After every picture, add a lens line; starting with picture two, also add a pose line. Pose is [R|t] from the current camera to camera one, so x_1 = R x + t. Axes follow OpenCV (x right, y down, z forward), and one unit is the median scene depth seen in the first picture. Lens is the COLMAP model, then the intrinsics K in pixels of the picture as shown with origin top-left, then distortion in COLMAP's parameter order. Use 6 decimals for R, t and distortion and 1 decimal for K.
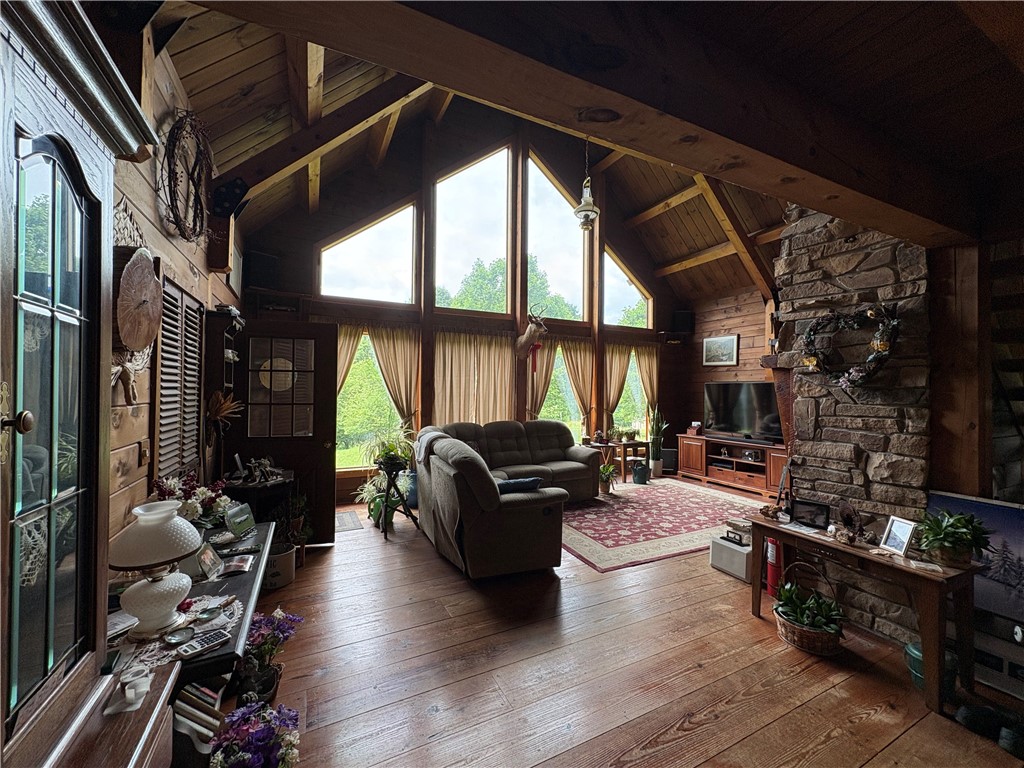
lens RADIAL K [[408.7, 0, 513.0], [0, 408.7, 385.7], [0, 0, 1]] dist [0.002894, -0.000303]
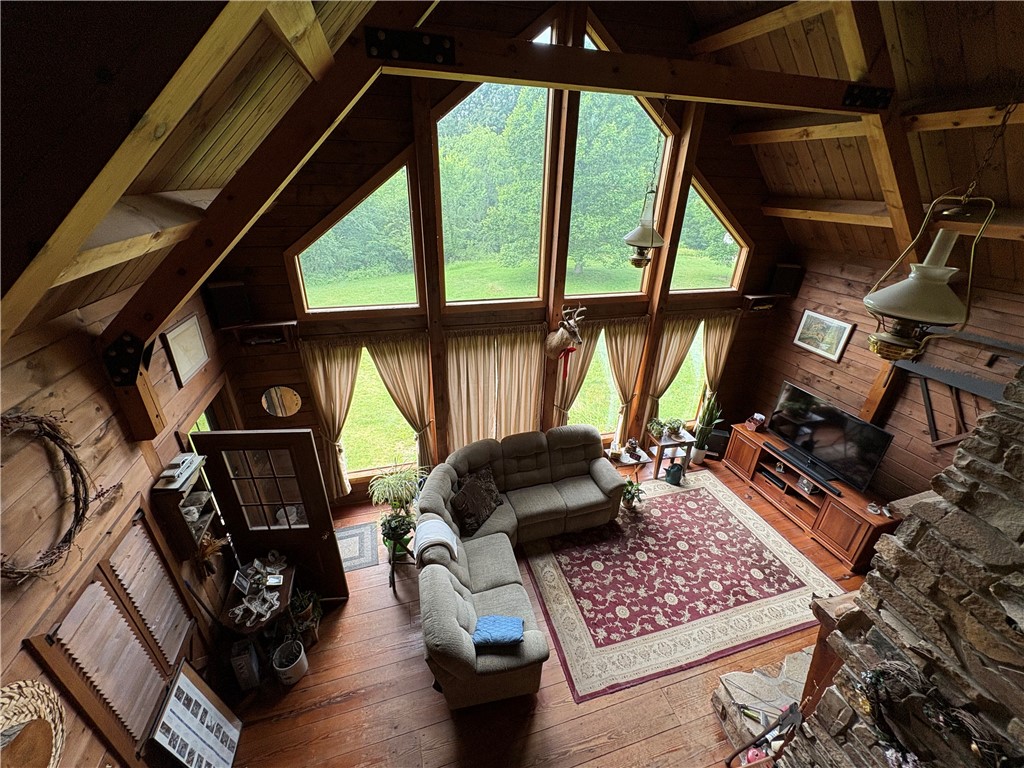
lens RADIAL K [[408.7, 0, 512.5], [0, 408.7, 384.7], [0, 0, 1]] dist [0.002894, -0.000303]
pose [[0.984537, 0.092124, -0.148998, 0.071662], [-0.013781, 0.888649, 0.458381, -0.398644], [0.174635, -0.449239, 0.876177, 0.221462]]
